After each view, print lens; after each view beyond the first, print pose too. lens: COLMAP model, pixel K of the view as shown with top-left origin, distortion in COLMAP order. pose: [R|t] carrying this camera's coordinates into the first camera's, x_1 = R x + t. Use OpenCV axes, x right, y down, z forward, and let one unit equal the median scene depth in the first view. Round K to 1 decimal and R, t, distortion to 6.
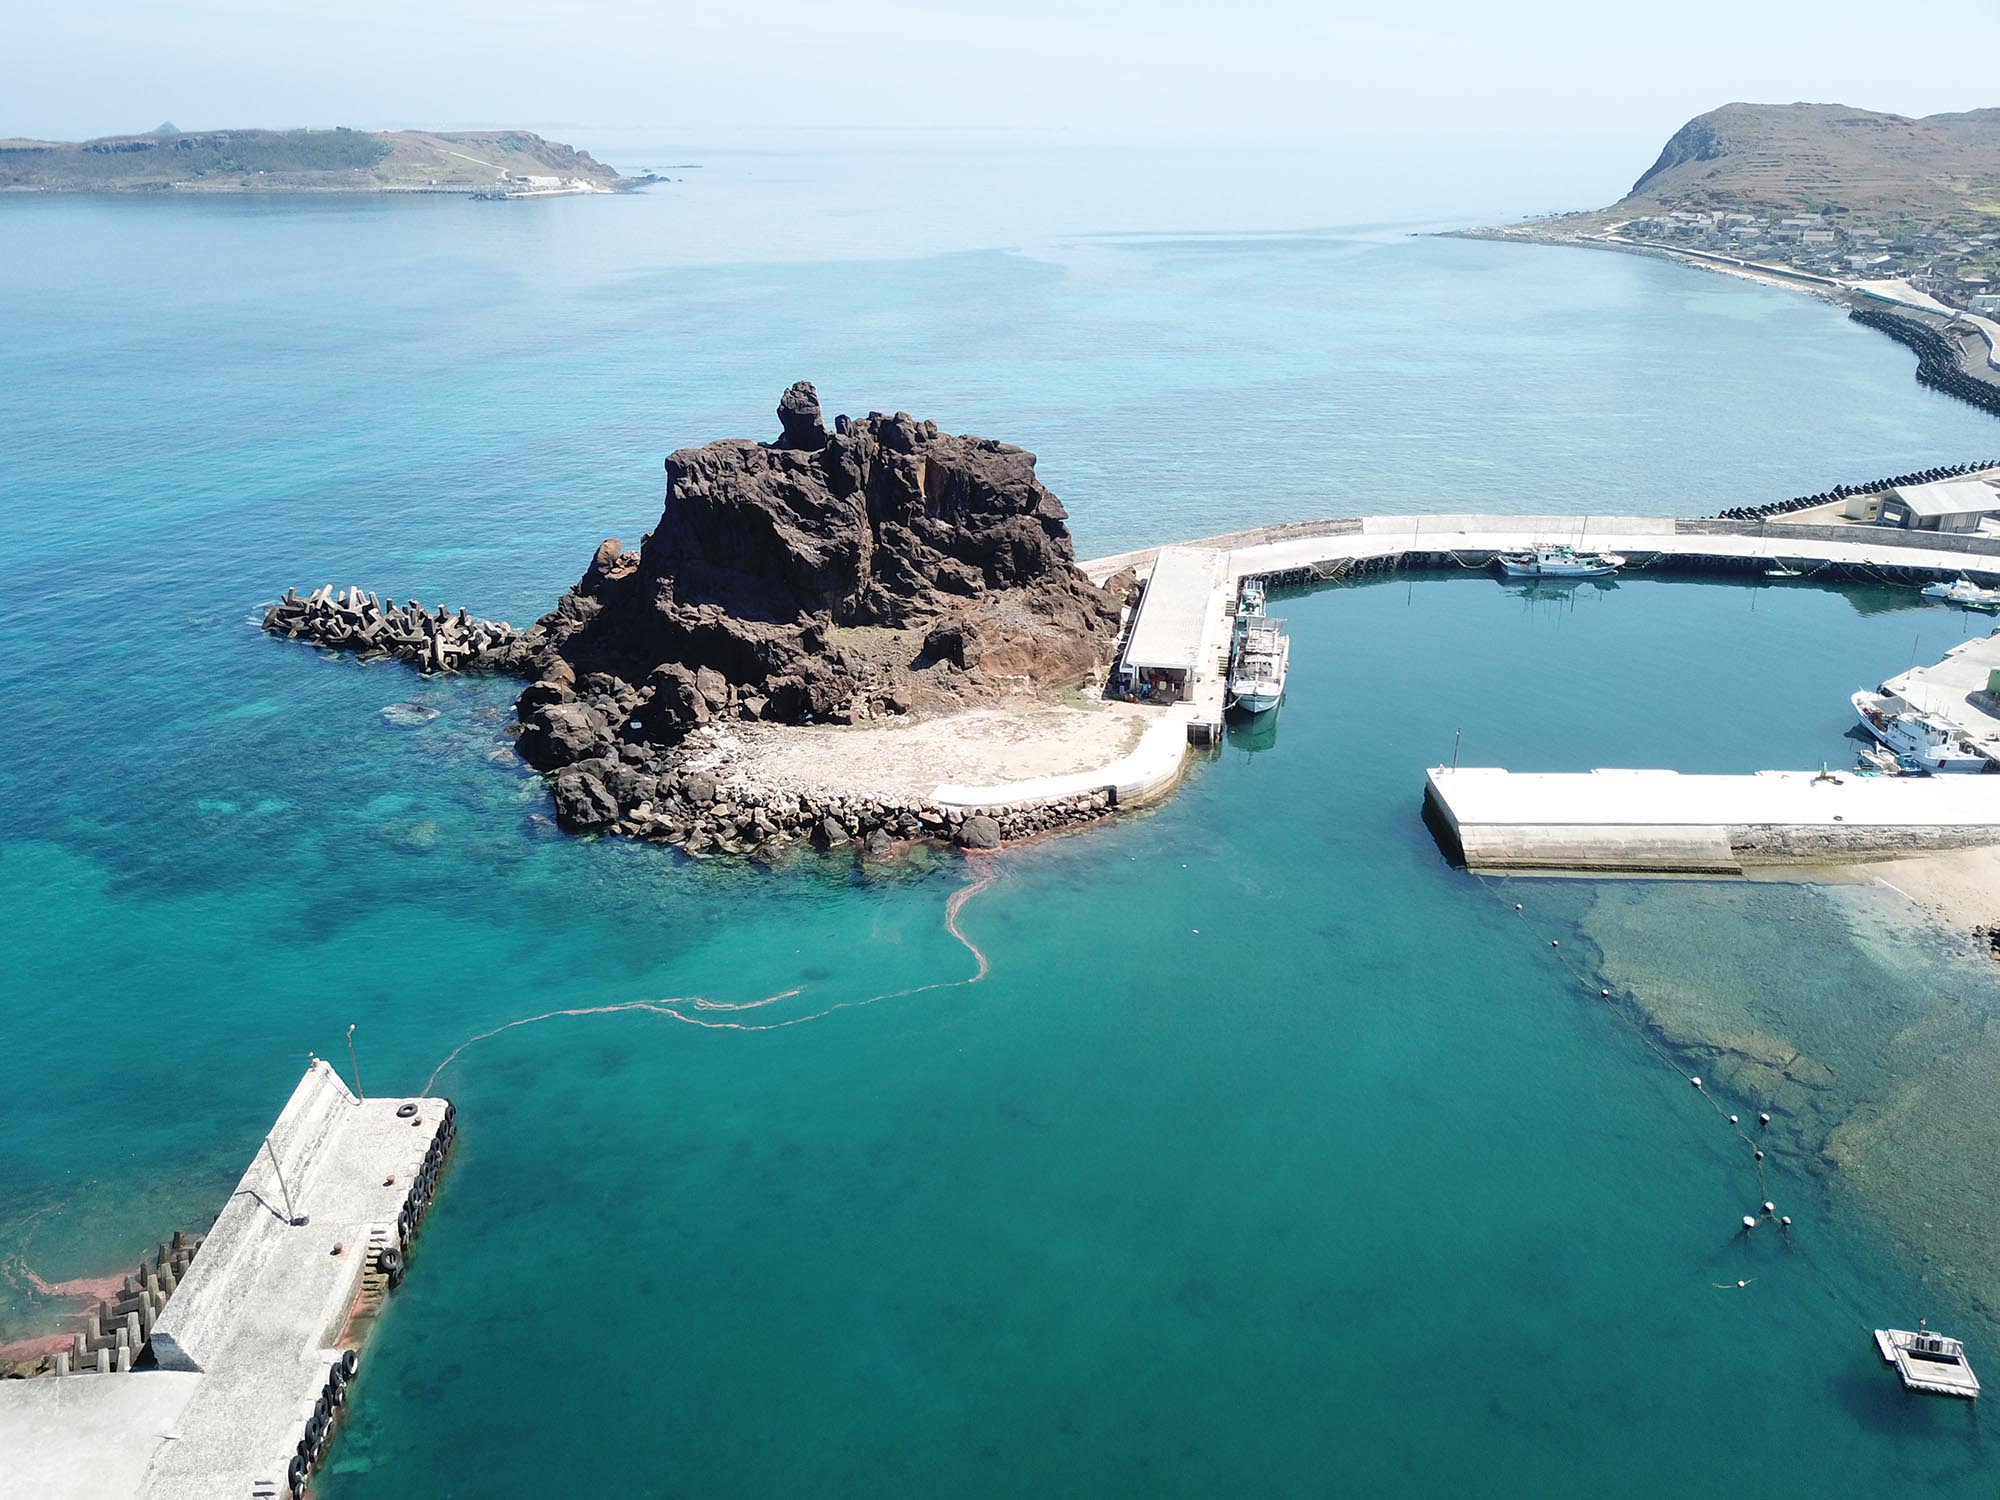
lens RADIAL K [[1530.3, 0, 986.4], [0, 1530.3, 748.9], [0, 0, 1]] dist [0.004007, -0.001574]
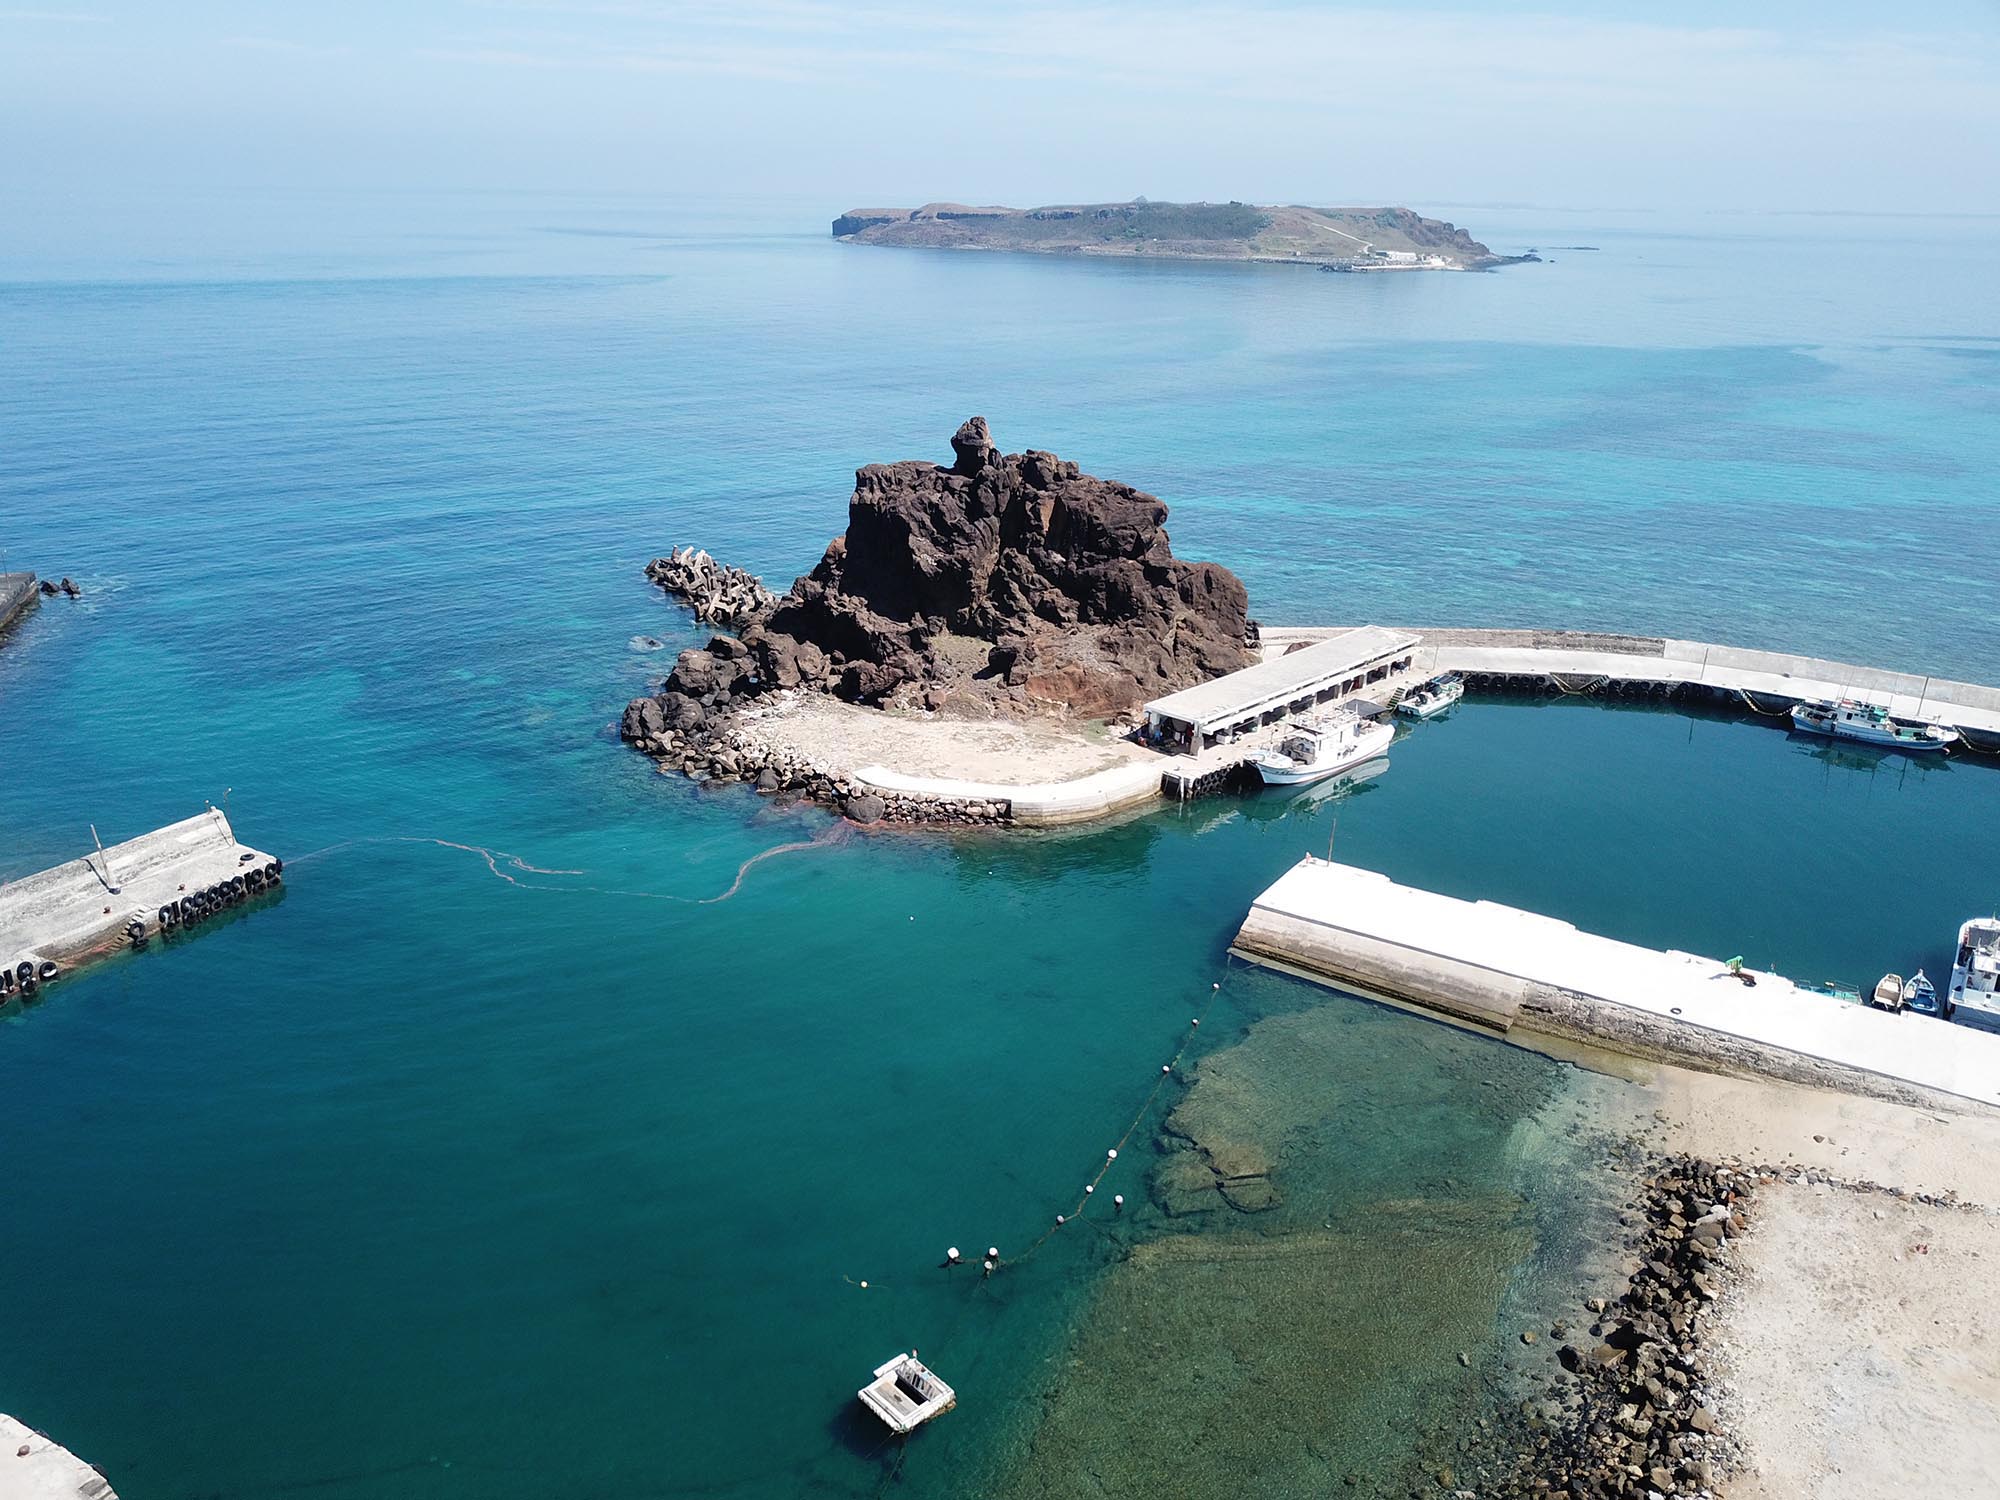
lens RADIAL K [[1530.3, 0, 986.4], [0, 1530.3, 748.9], [0, 0, 1]] dist [0.004007, -0.001574]
pose [[0.842796, 0.197998, -0.500491, 0.499033], [-0.220300, 0.975319, 0.014870, -0.019587], [0.491083, 0.097726, 0.865614, 0.051113]]
